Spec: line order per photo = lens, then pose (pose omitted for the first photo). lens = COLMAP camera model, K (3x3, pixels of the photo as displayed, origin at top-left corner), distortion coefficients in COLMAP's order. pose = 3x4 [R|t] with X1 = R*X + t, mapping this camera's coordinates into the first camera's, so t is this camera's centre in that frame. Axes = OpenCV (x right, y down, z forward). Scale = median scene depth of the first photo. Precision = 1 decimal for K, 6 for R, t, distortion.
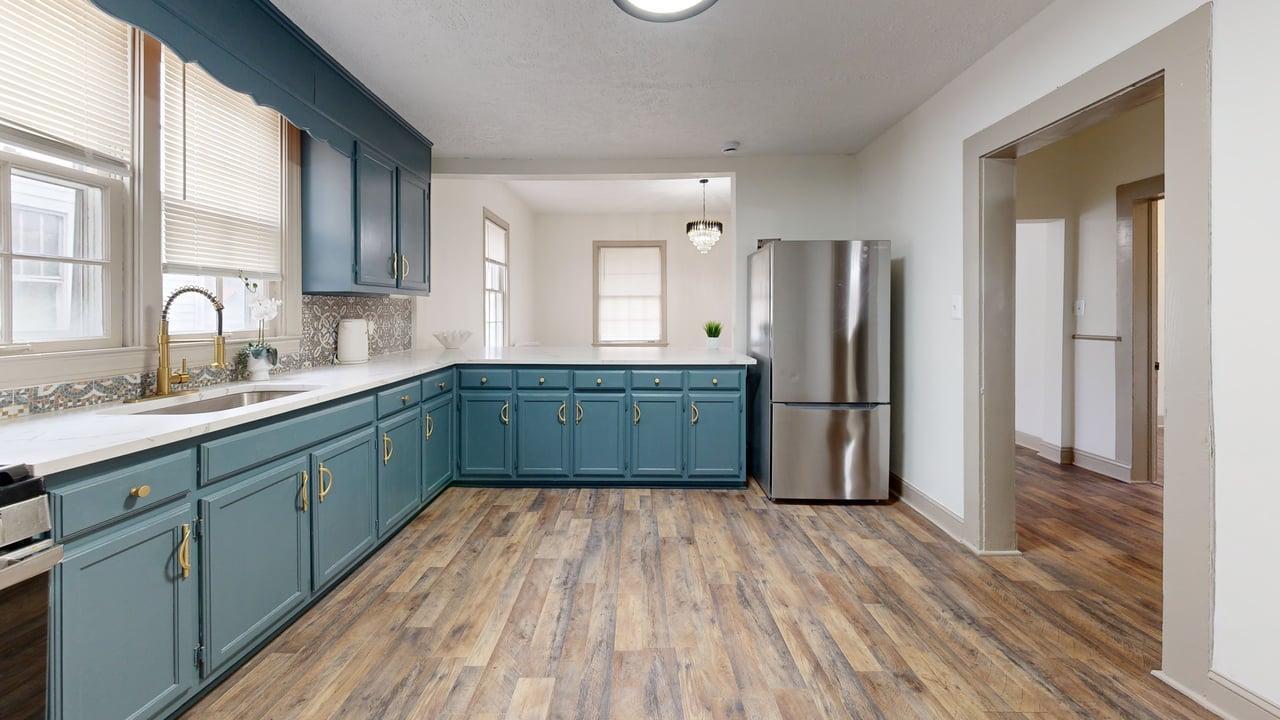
lens RADIAL K [[460.9, 0, 638.6], [0, 460.9, 335.5], [0, 0, 1]] dist [-0.000394, -0.000038]
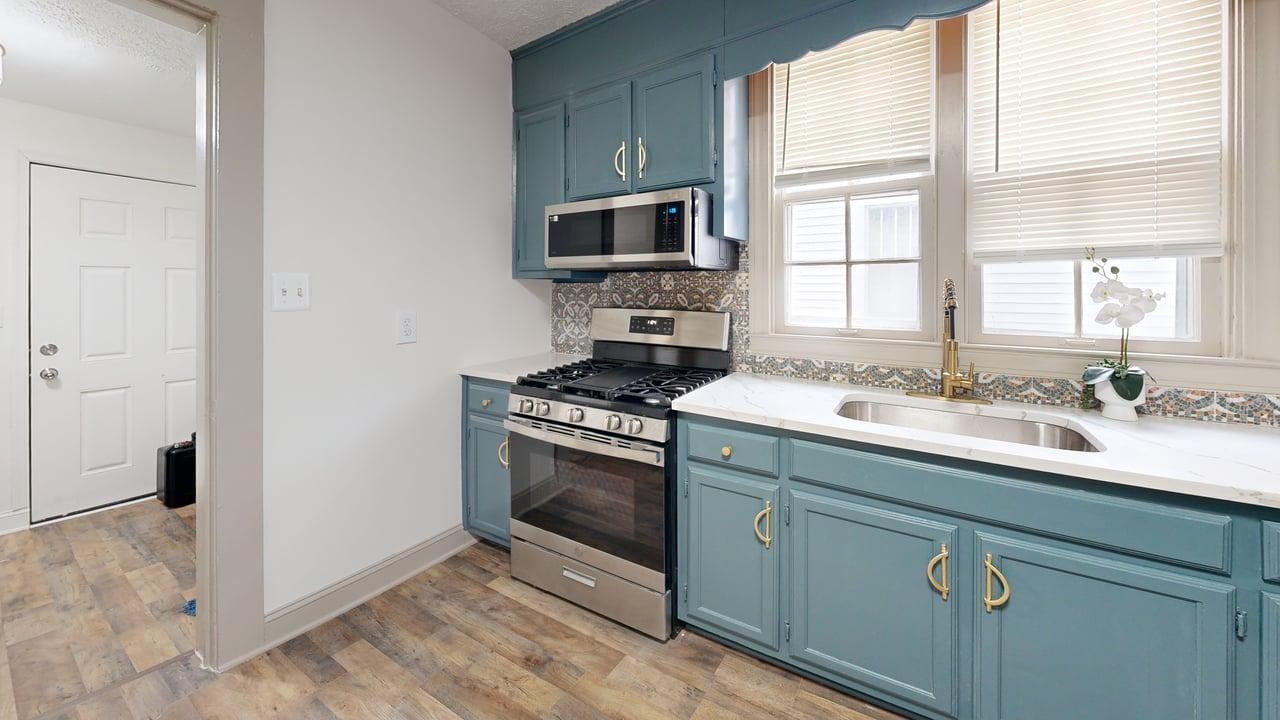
lens RADIAL K [[443.9, 0, 641.7], [0, 443.9, 346.8], [0, 0, 1]] dist [-0.001053, -0.000187]
pose [[-0.471433, 0.086364, -0.877663, 0.038355], [-0.067667, 0.988717, 0.133639, -0.051397], [0.879302, 0.122391, -0.460270, 0.919142]]
